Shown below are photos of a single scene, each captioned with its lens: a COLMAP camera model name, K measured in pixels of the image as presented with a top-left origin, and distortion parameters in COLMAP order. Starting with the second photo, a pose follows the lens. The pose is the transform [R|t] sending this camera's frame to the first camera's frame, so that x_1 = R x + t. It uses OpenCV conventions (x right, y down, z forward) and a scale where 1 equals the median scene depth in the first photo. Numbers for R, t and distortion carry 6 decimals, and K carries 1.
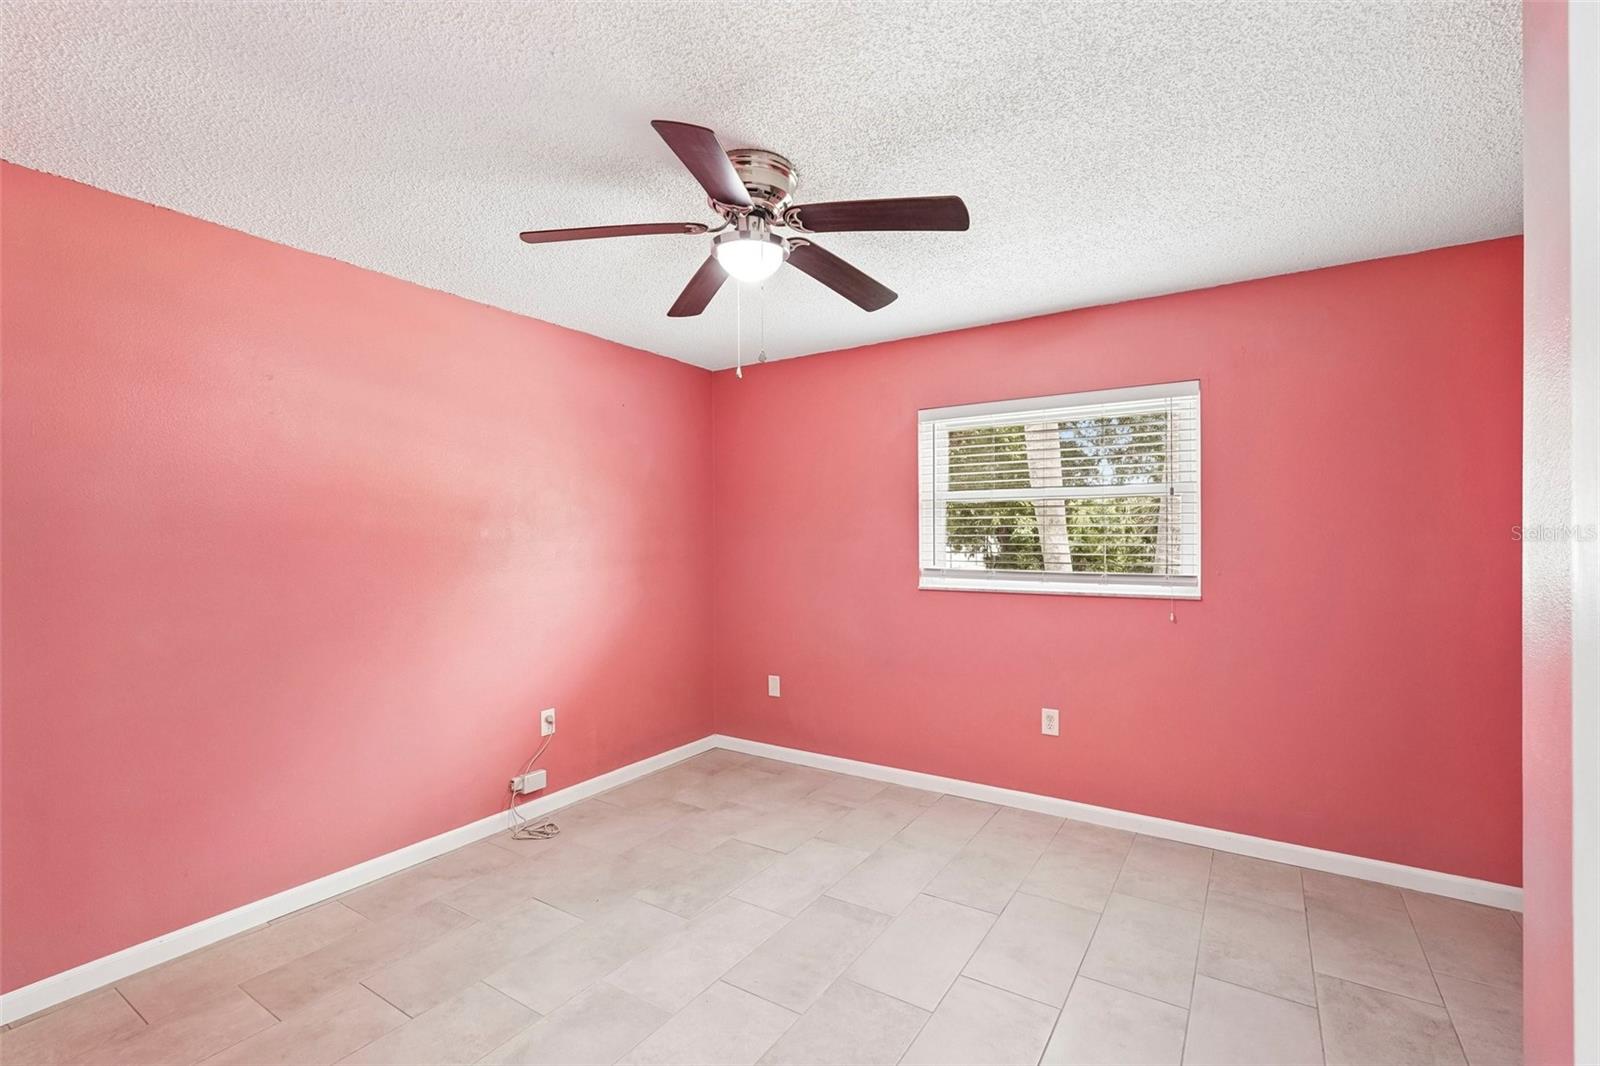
lens RADIAL K [[718.8, 0, 800.0], [0, 718.8, 533.0], [0, 0, 1]] dist [-0.001650, 0.007394]
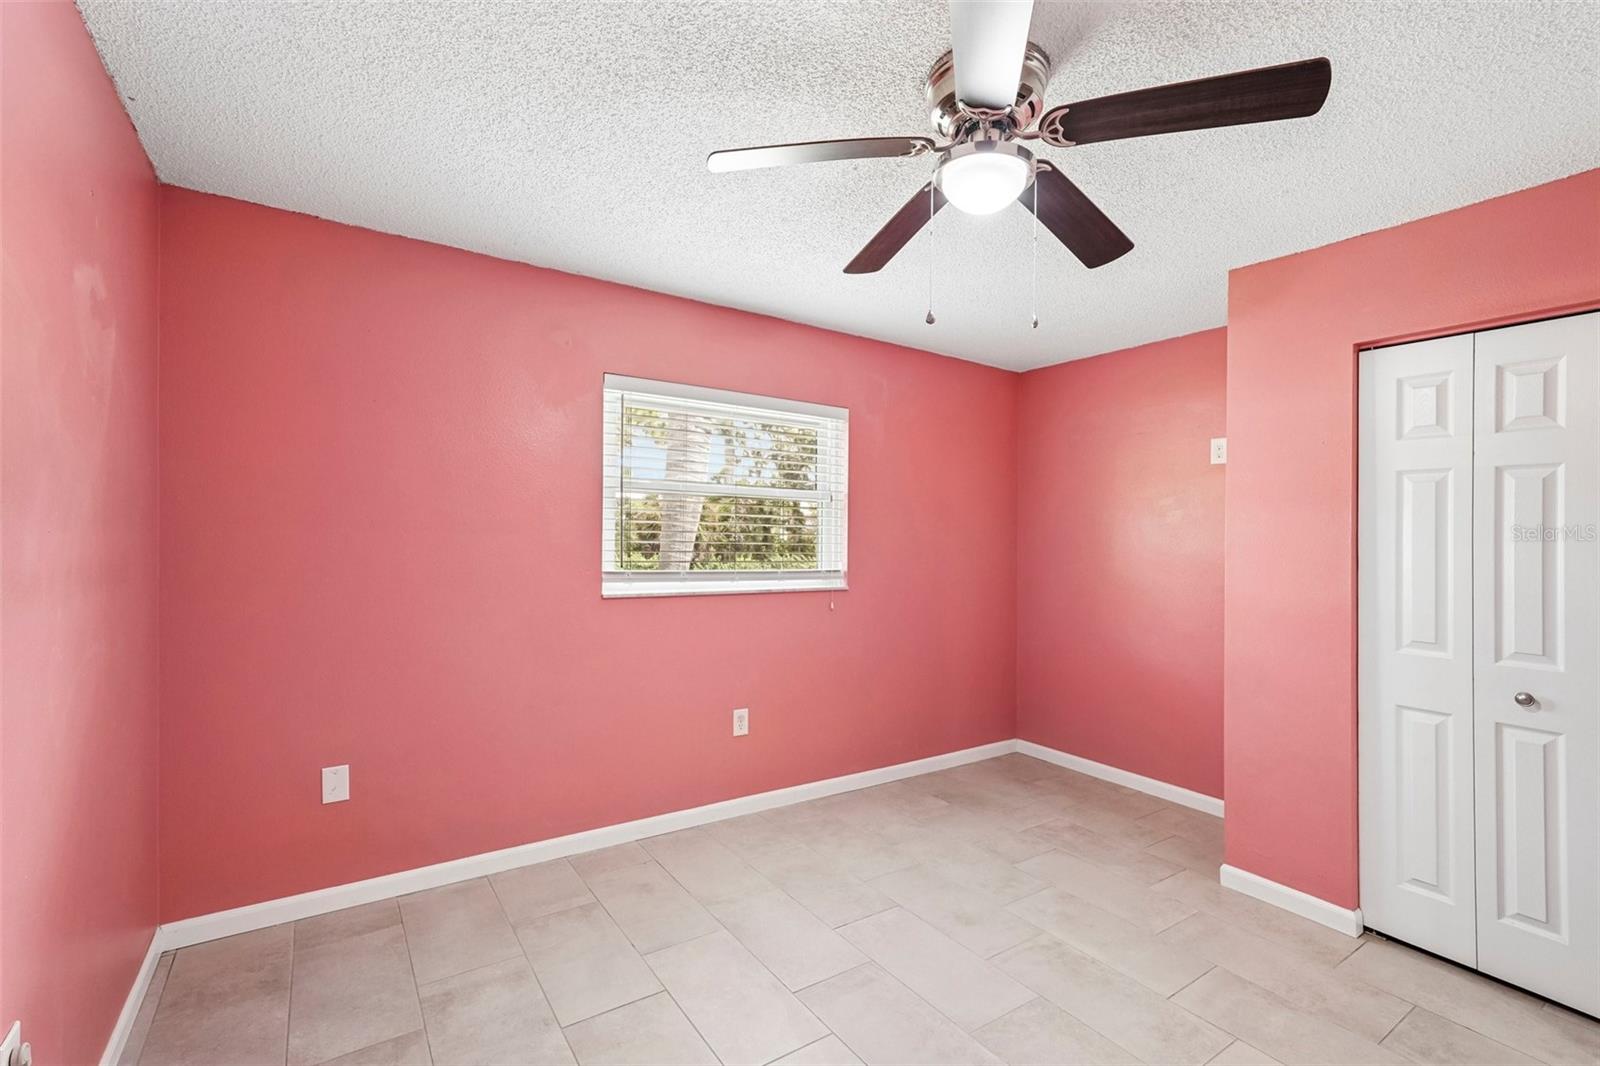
lens RADIAL K [[718.8, 0, 800.0], [0, 718.8, 533.0], [0, 0, 1]] dist [-0.001650, 0.007394]
pose [[0.388118, 0.017996, 0.921434, -0.540435], [-0.022281, 0.999700, -0.010140, 0.010423], [-0.921340, -0.016595, 0.388403, 0.546186]]
